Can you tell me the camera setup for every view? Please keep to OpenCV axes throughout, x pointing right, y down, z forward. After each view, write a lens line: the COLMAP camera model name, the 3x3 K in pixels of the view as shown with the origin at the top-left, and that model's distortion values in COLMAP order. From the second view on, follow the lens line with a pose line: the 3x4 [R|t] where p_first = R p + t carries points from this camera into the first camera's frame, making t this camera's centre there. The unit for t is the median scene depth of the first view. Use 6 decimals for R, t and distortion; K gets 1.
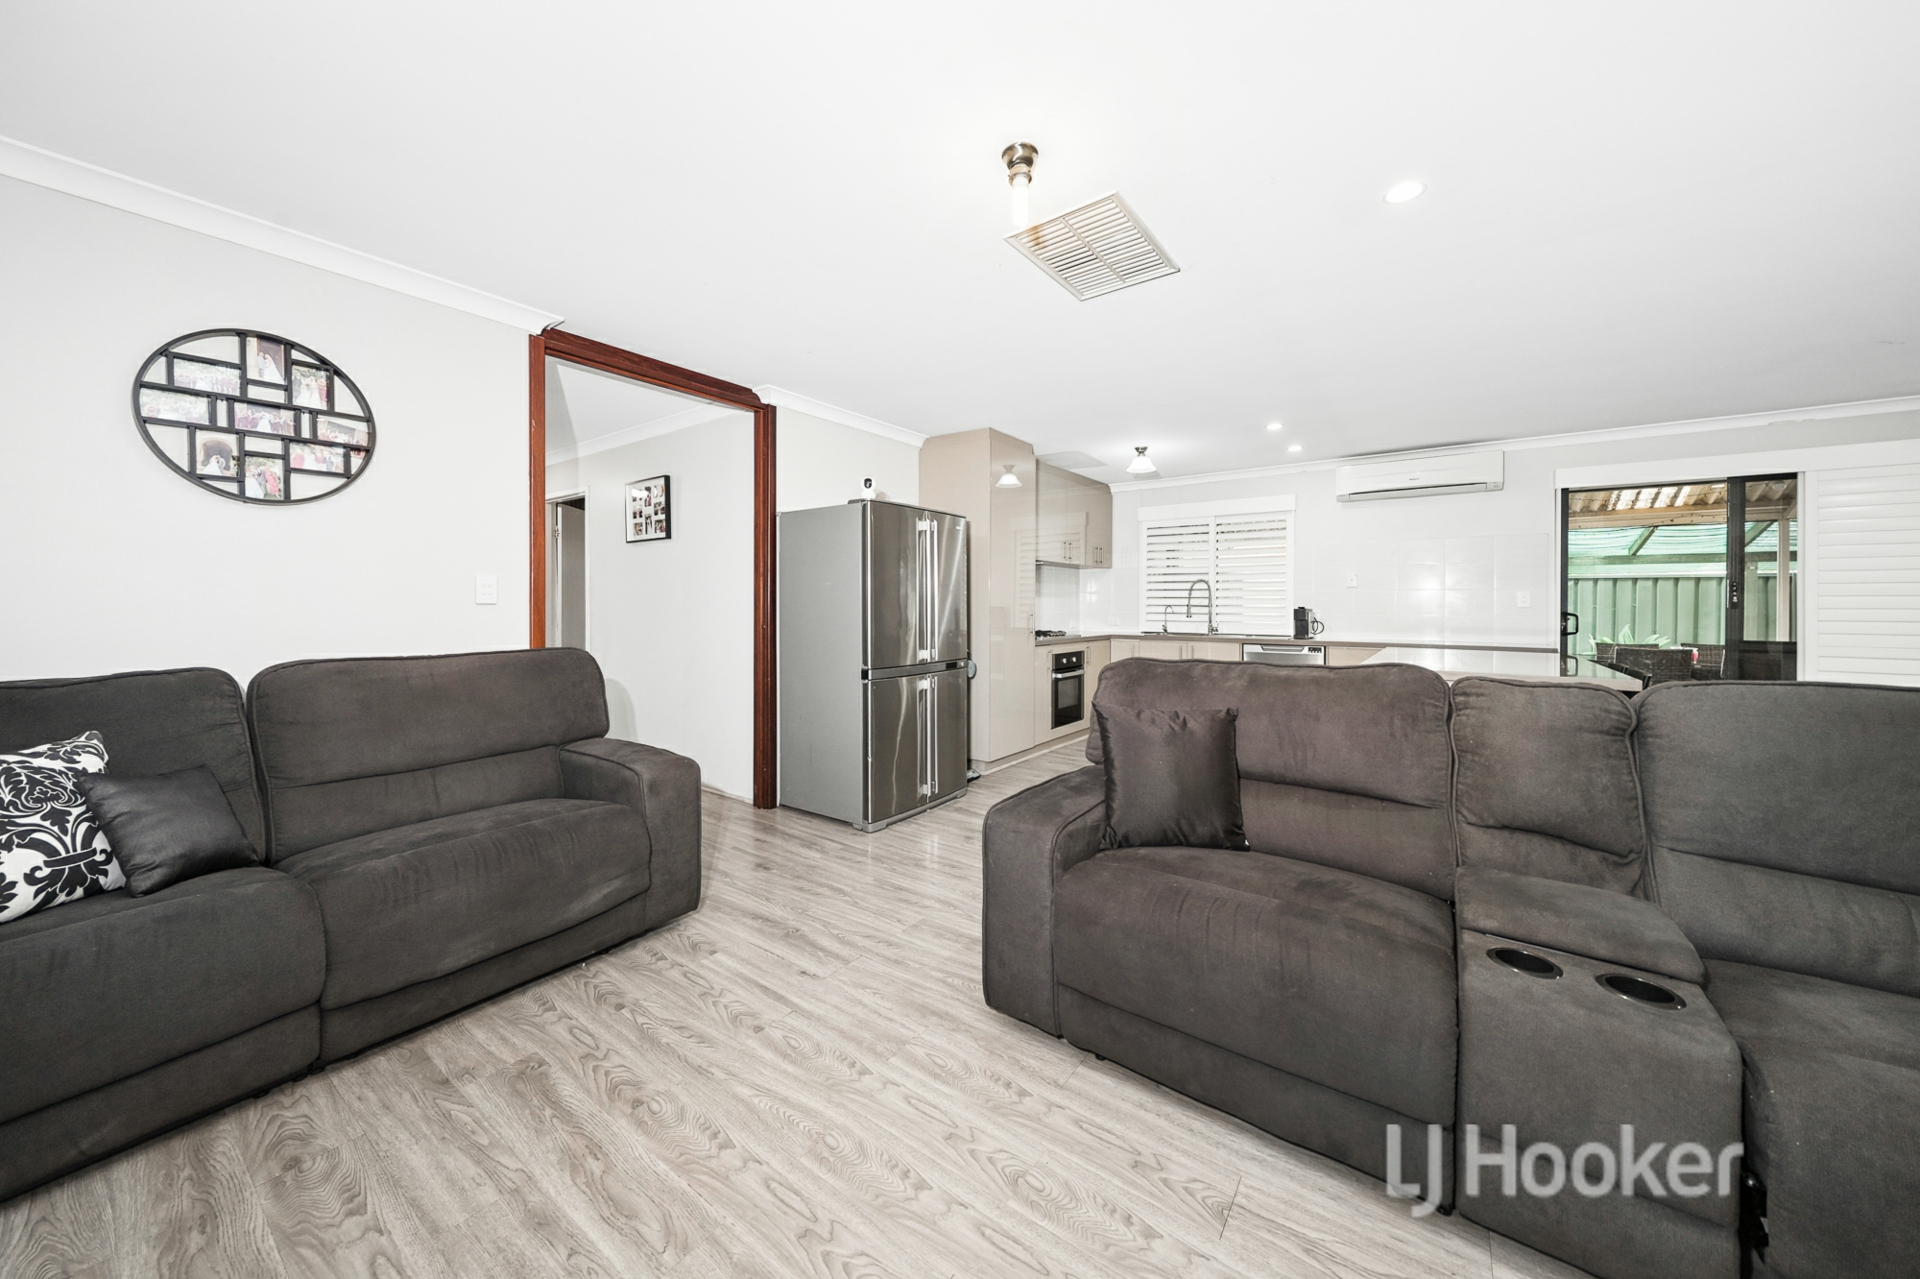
lens RADIAL K [[653.0, 0, 960.6], [0, 653.0, 609.5], [0, 0, 1]] dist [-0.001048, -0.000488]
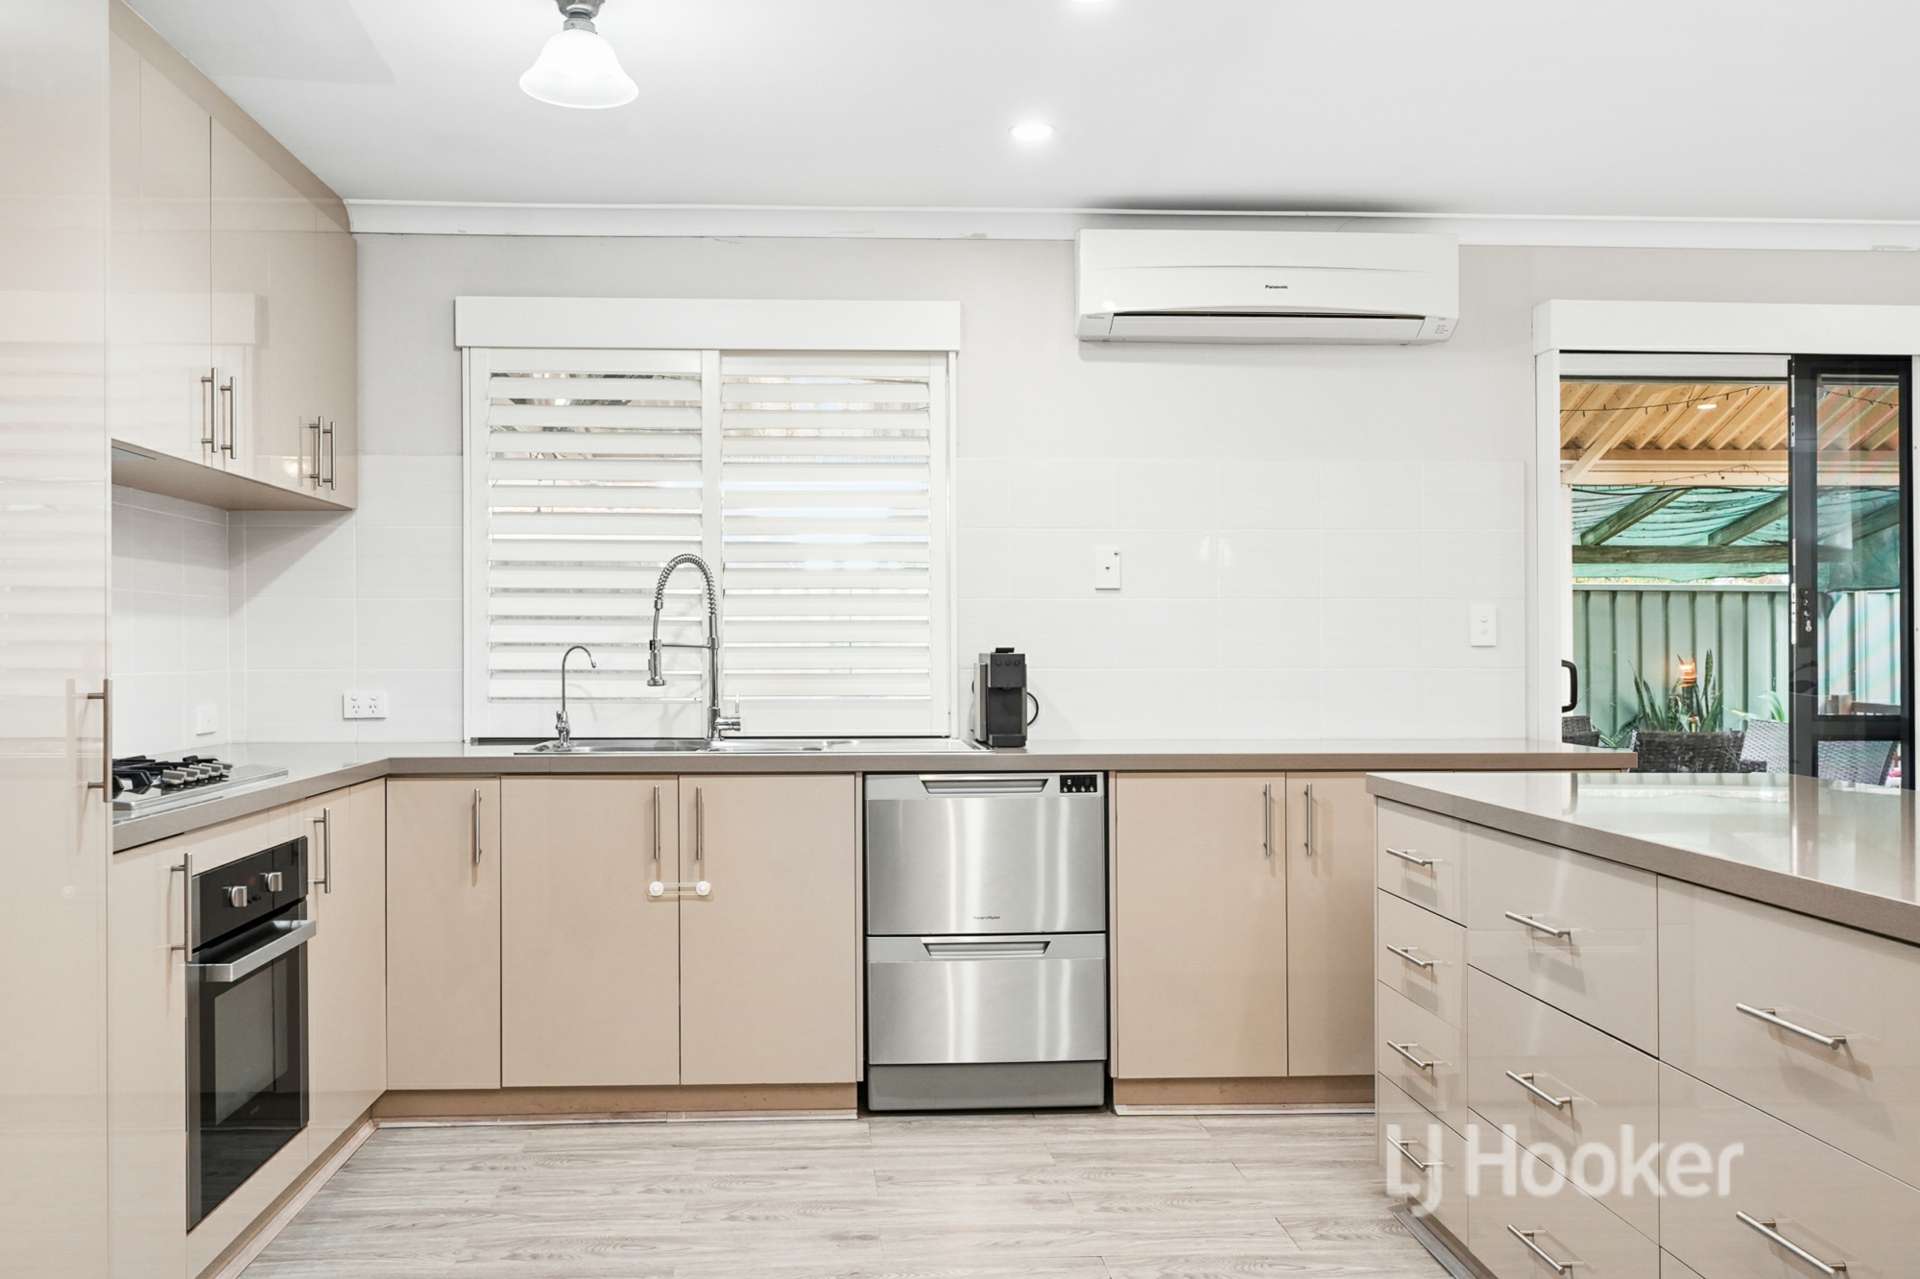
lens RADIAL K [[1540.3, 0, 892.7], [0, 1540.3, 626.7], [0, 0, 1]] dist [-0.001771, -0.004654]
pose [[0.784809, 0.002778, 0.619731, 0.025127], [0.007353, 0.999878, -0.013793, -0.010593], [-0.619694, 0.015382, 0.784693, 1.129517]]
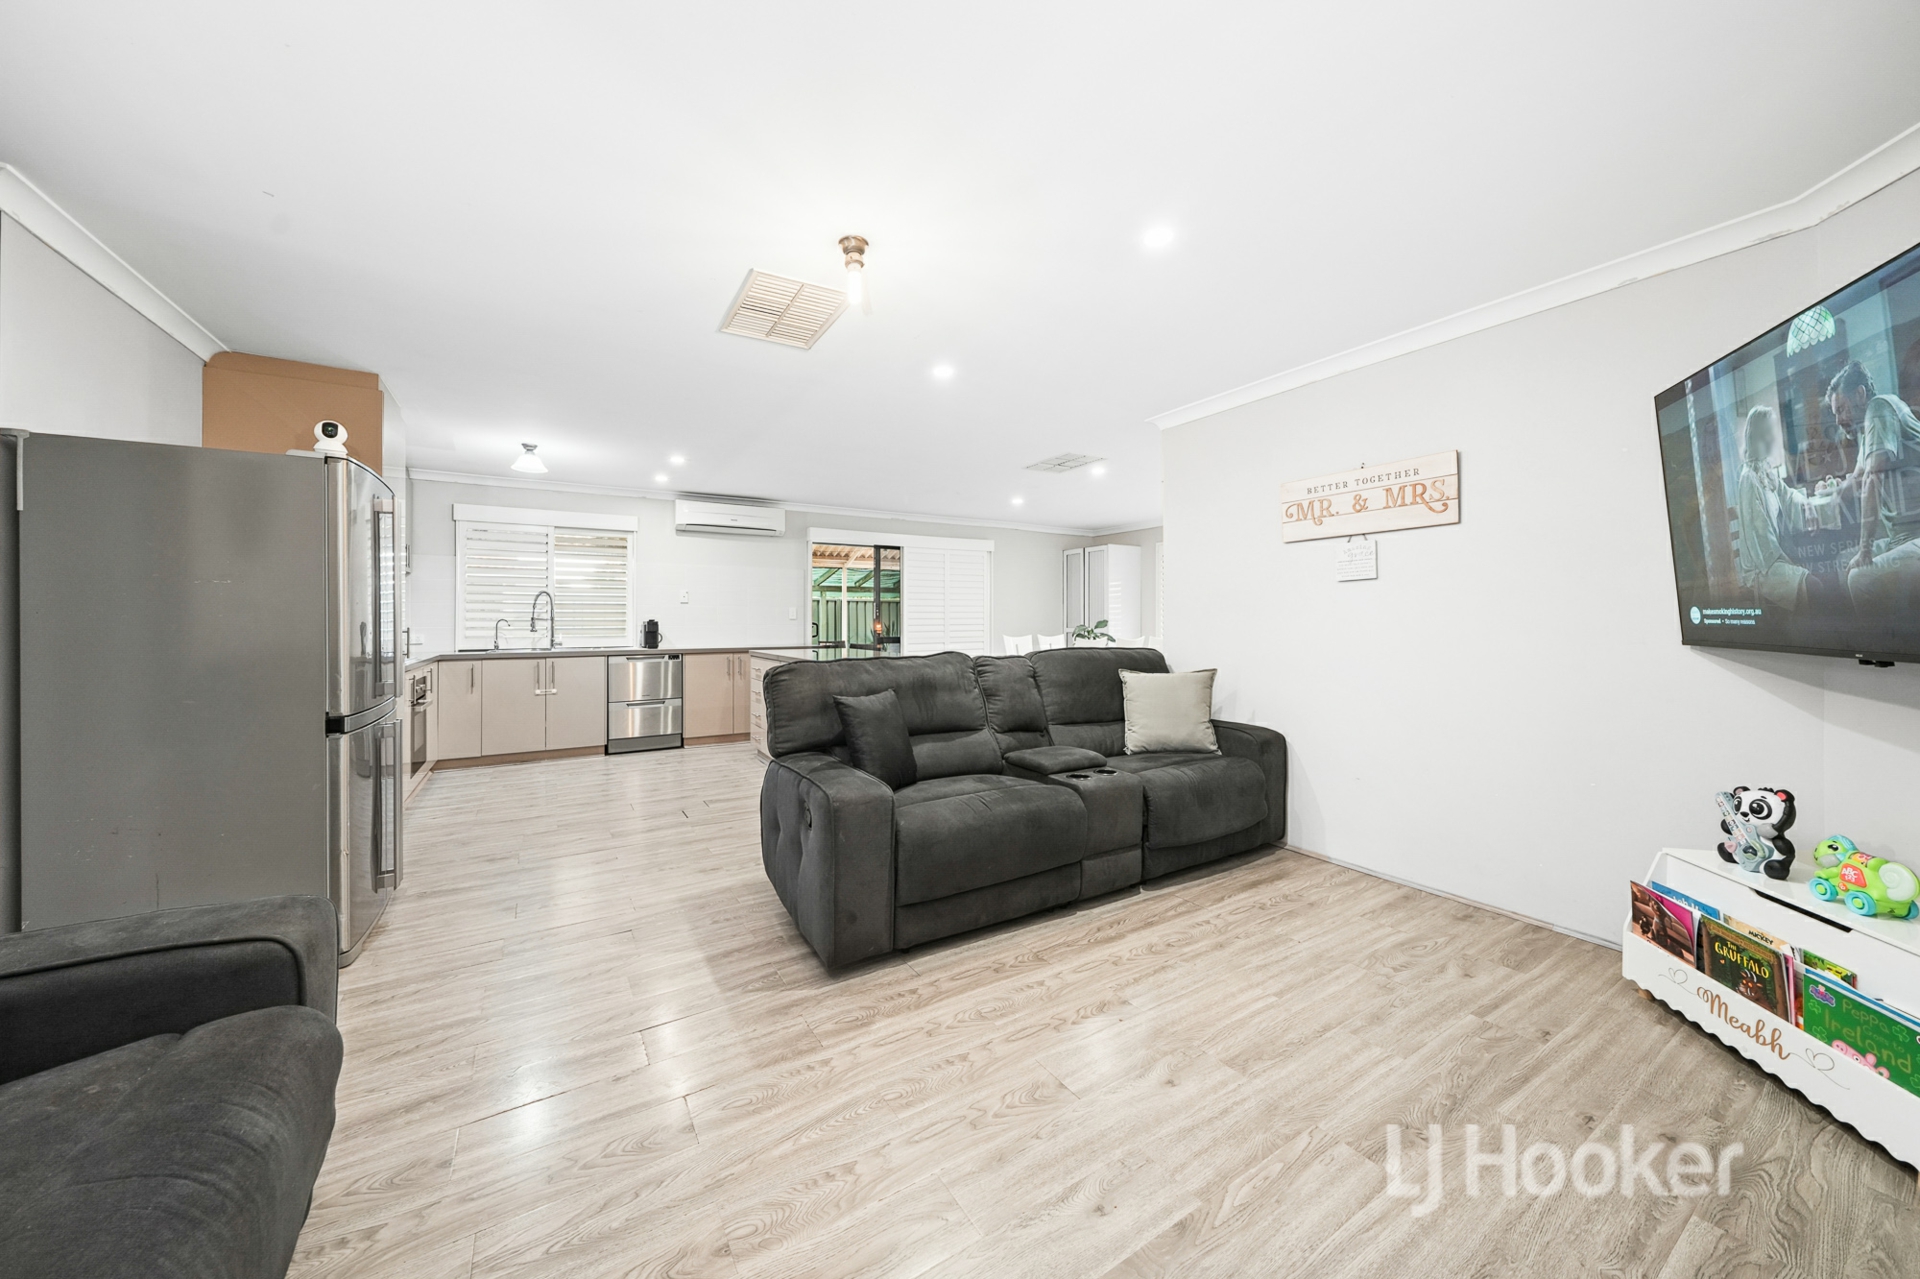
lens RADIAL K [[653.0, 0, 934.7], [0, 653.0, 610.0], [0, 0, 1]] dist [-0.001048, -0.000488]
pose [[0.401262, 0.011237, 0.915894, -0.762024], [0.009798, 0.999815, -0.016559, 0.005999], [-0.915911, 0.015618, 0.401077, 0.304580]]
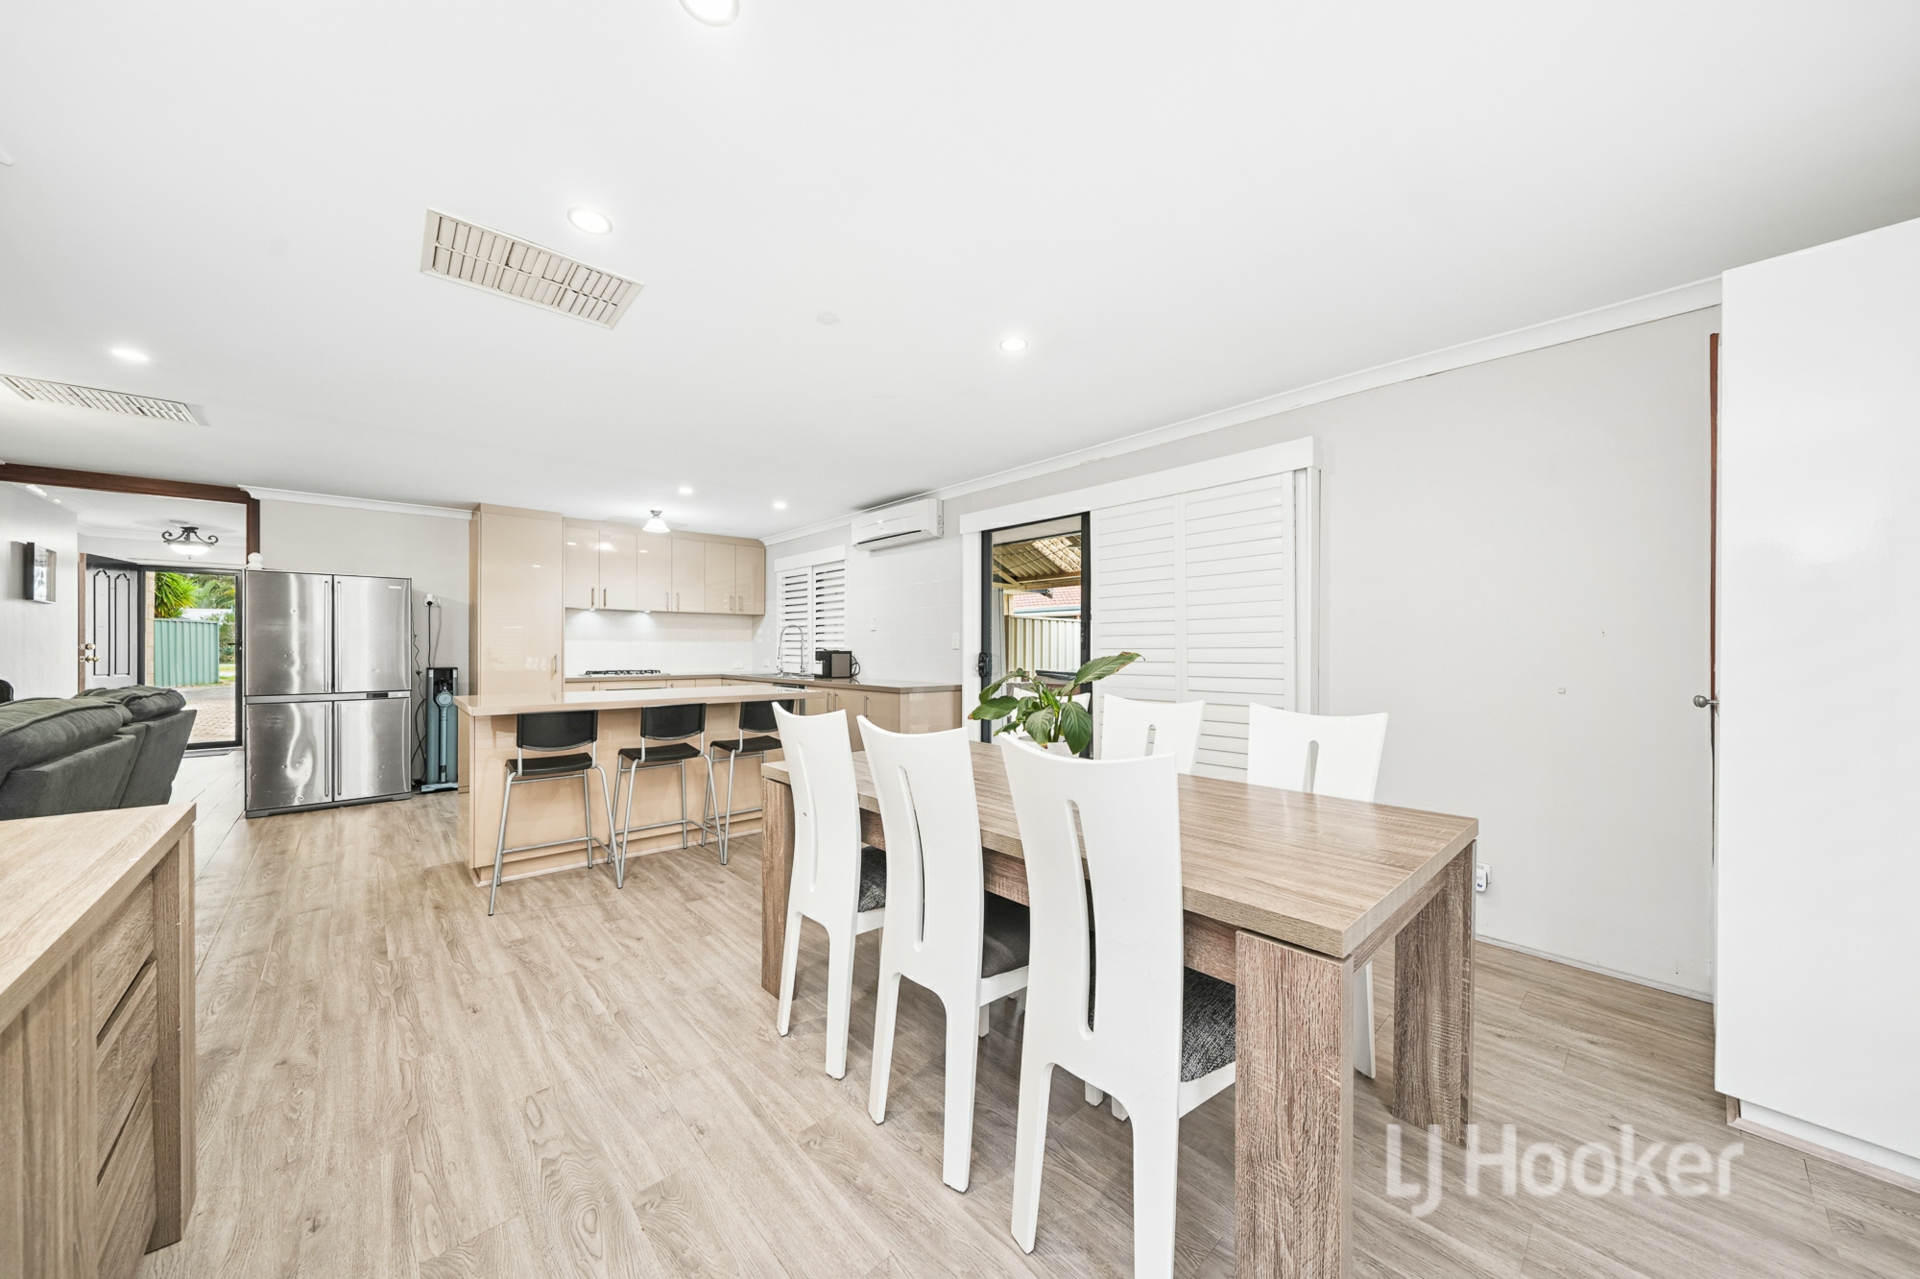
lens RADIAL K [[653.0, 0, 950.0], [0, 653.0, 650.2], [0, 0, 1]] dist [-0.001048, -0.000488]
pose [[0.975996, -0.001408, -0.217785, 2.402404], [0.000340, 0.999988, -0.004941, 0.007880], [0.217789, 0.004748, 0.975984, 0.005511]]
